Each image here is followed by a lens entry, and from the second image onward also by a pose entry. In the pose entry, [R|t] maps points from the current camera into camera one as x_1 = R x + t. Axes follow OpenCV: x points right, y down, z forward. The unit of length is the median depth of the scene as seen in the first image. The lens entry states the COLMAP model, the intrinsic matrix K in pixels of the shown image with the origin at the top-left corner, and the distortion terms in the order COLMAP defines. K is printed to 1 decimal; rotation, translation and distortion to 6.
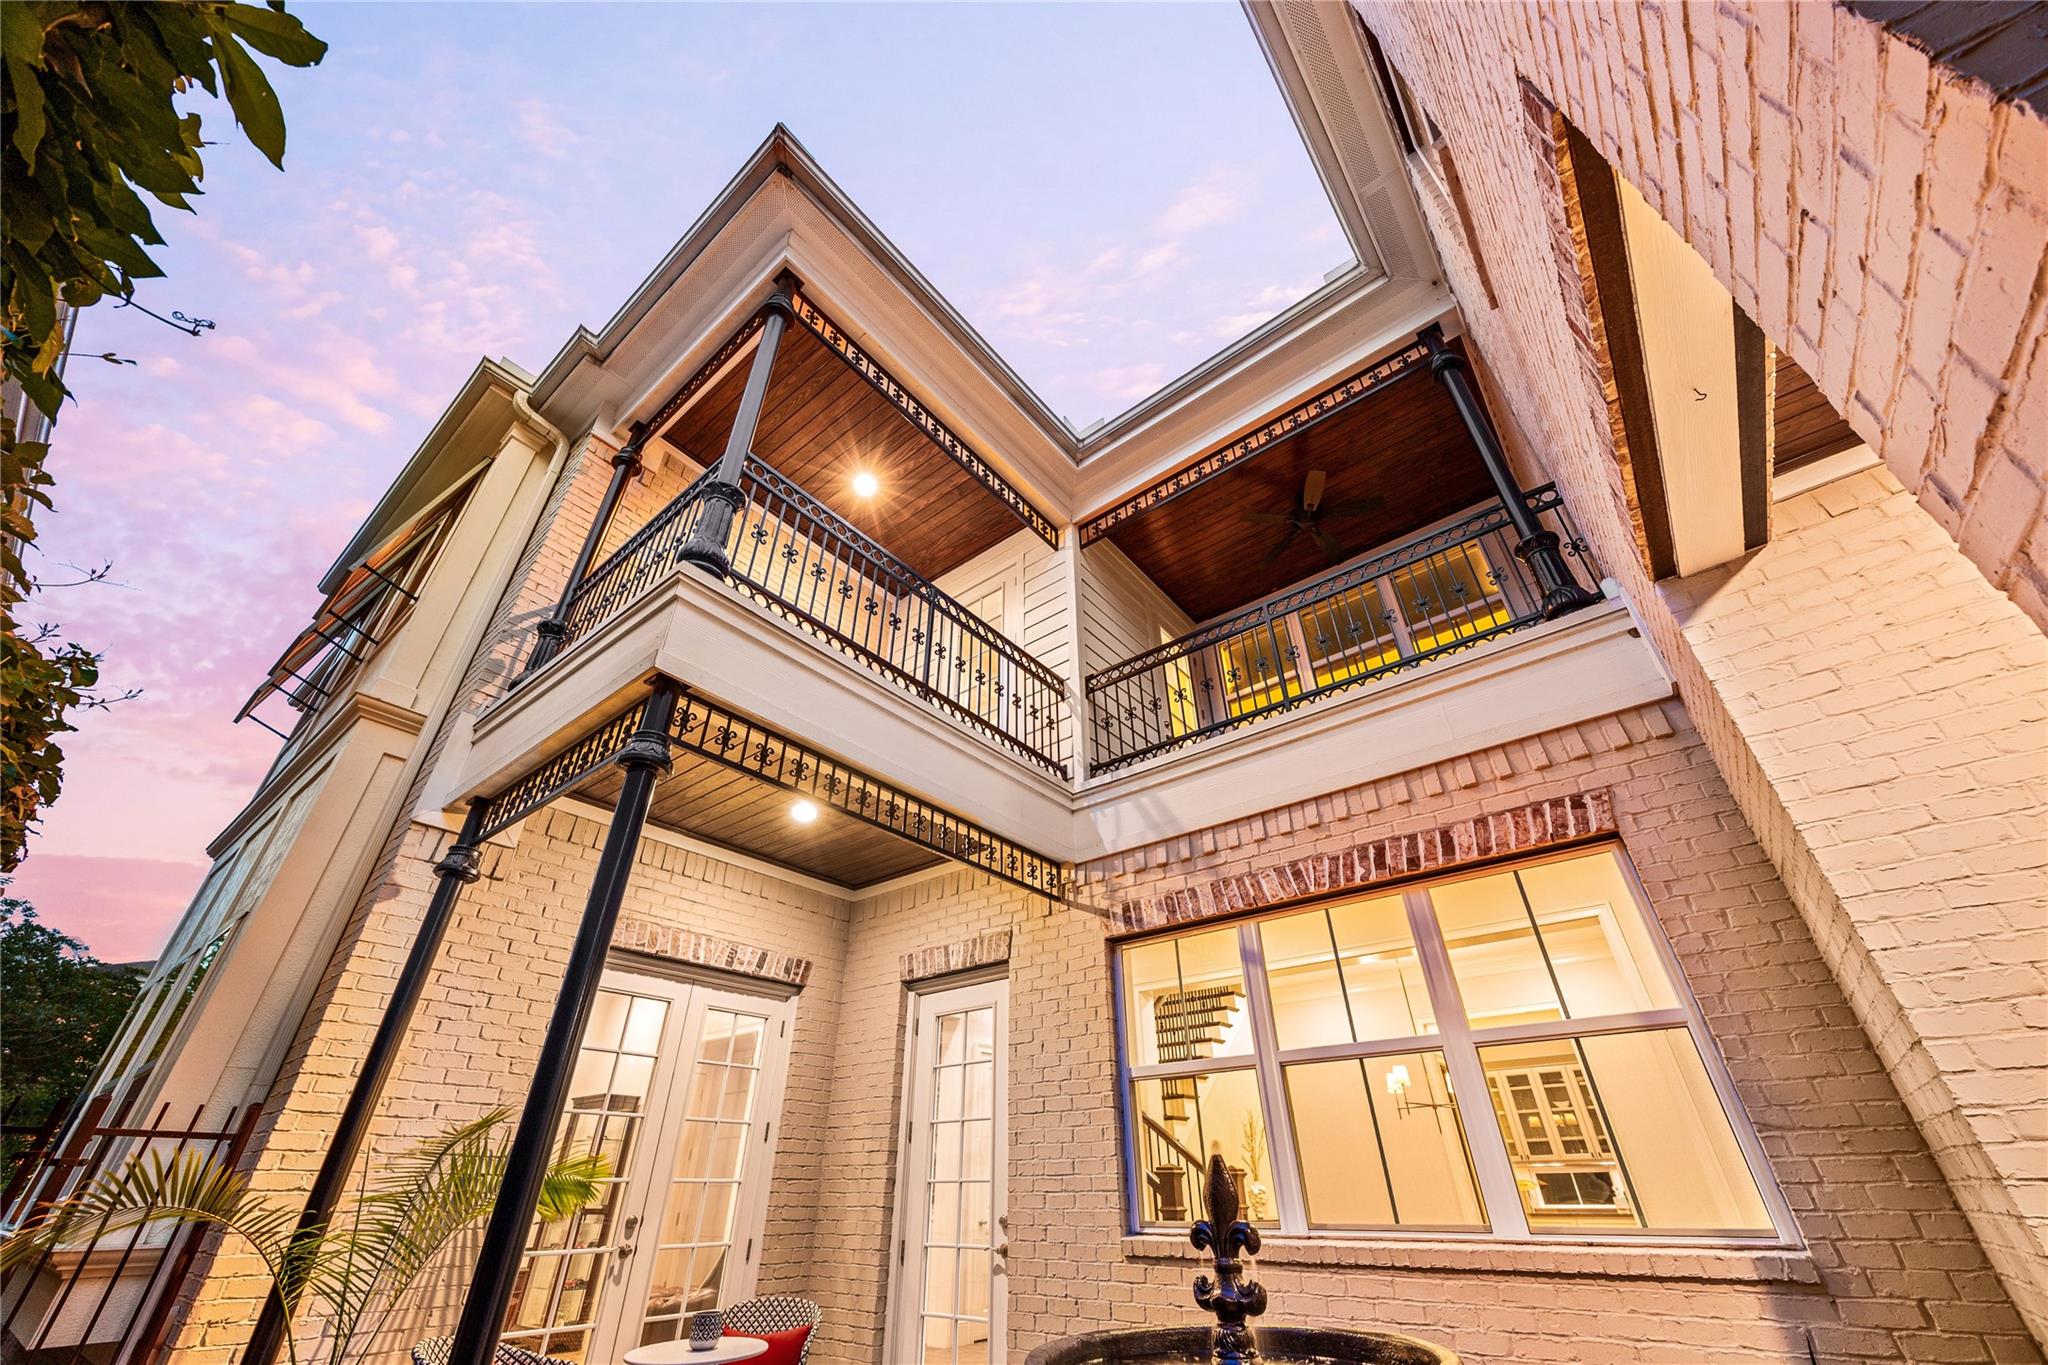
lens RADIAL K [[777.4, 0, 1024.0], [0, 777.4, 682.5], [0, 0, 1]] dist [-0.002621, -0.000122]
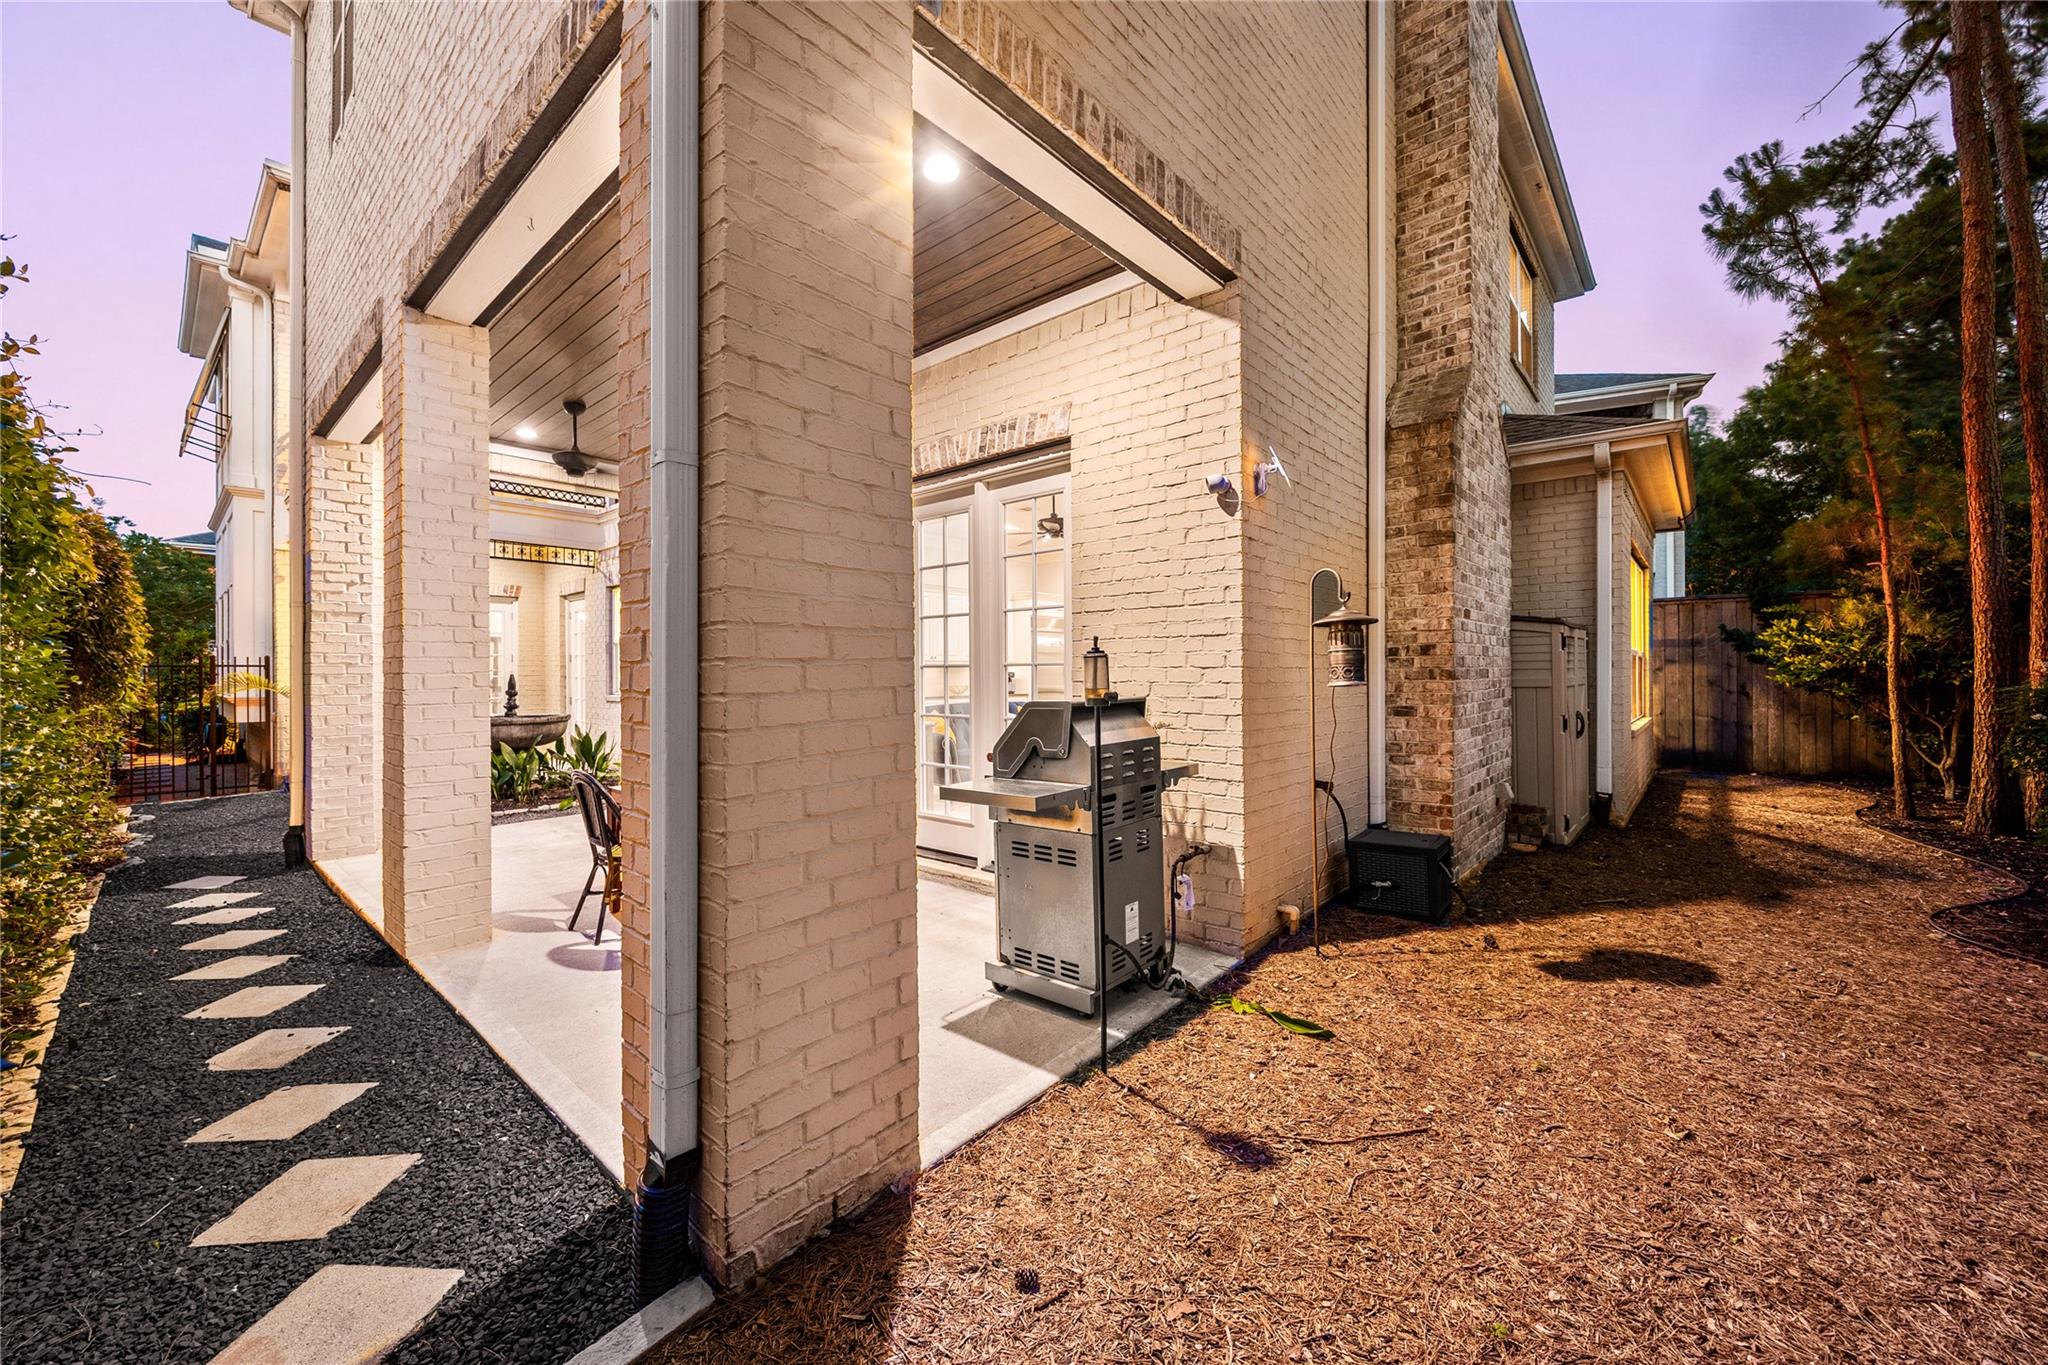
lens RADIAL K [[785.6, 0, 1024.0], [0, 785.6, 682.5], [0, 0, 1]] dist [-0.003603, -0.000273]
pose [[0.998803, 0.003767, -0.048776, 1.471164], [0.023938, 0.831878, 0.554442, -0.688191], [0.042665, -0.554945, 0.830792, -1.010964]]
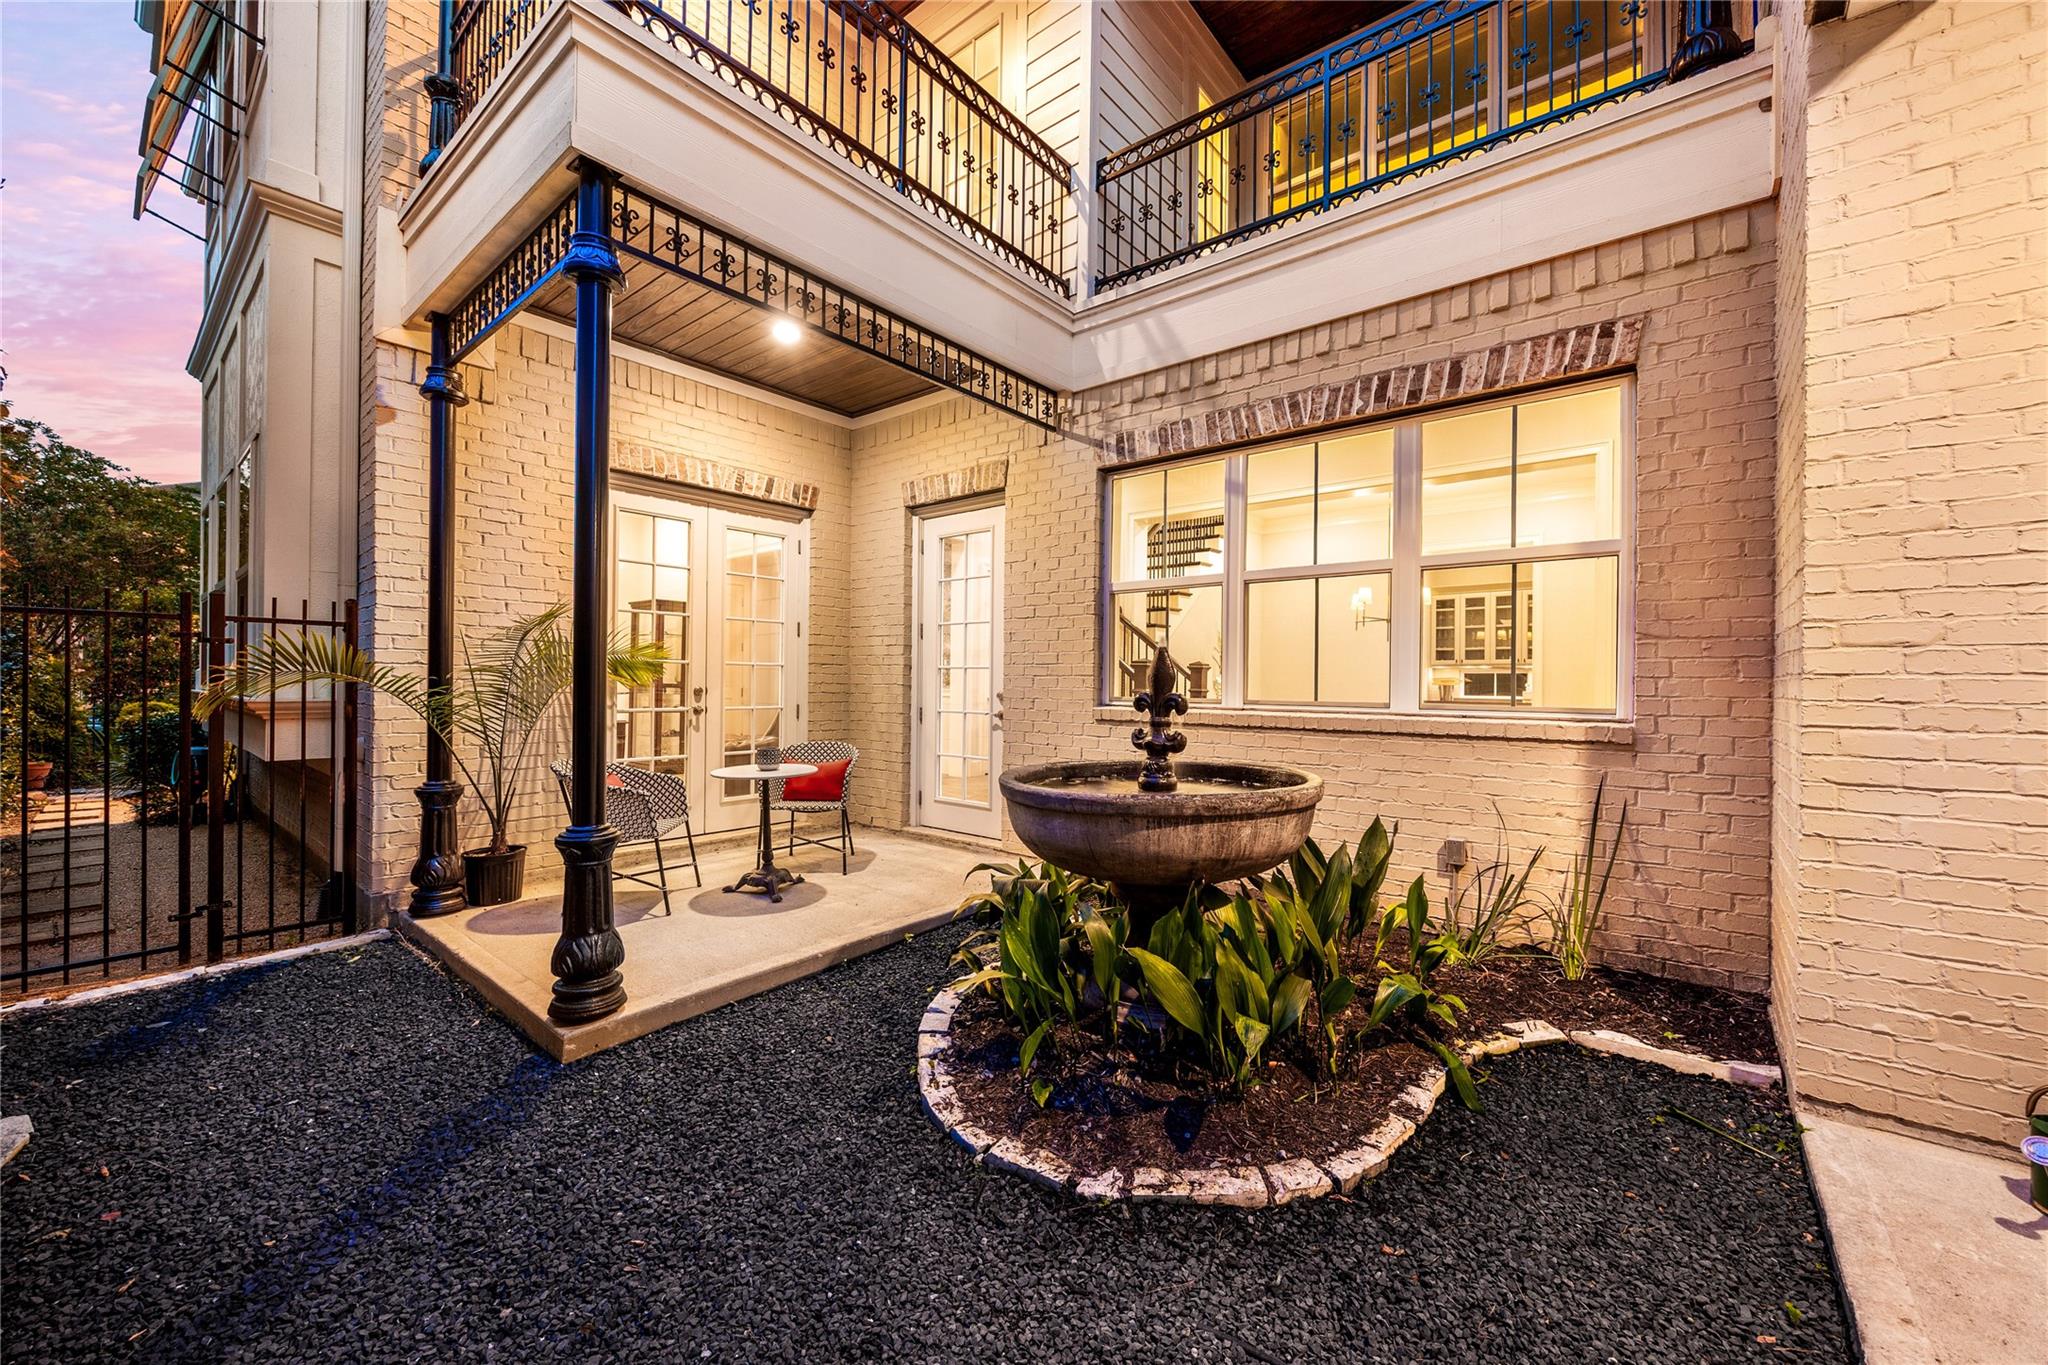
lens RADIAL K [[785.6, 0, 1024.0], [0, 785.6, 682.5], [0, 0, 1]] dist [-0.003603, -0.000273]
pose [[0.999737, 0.017193, -0.015161, 0.029376], [-0.006025, 0.835238, 0.549856, -0.003312], [0.022117, -0.549620, 0.835122, -0.020420]]
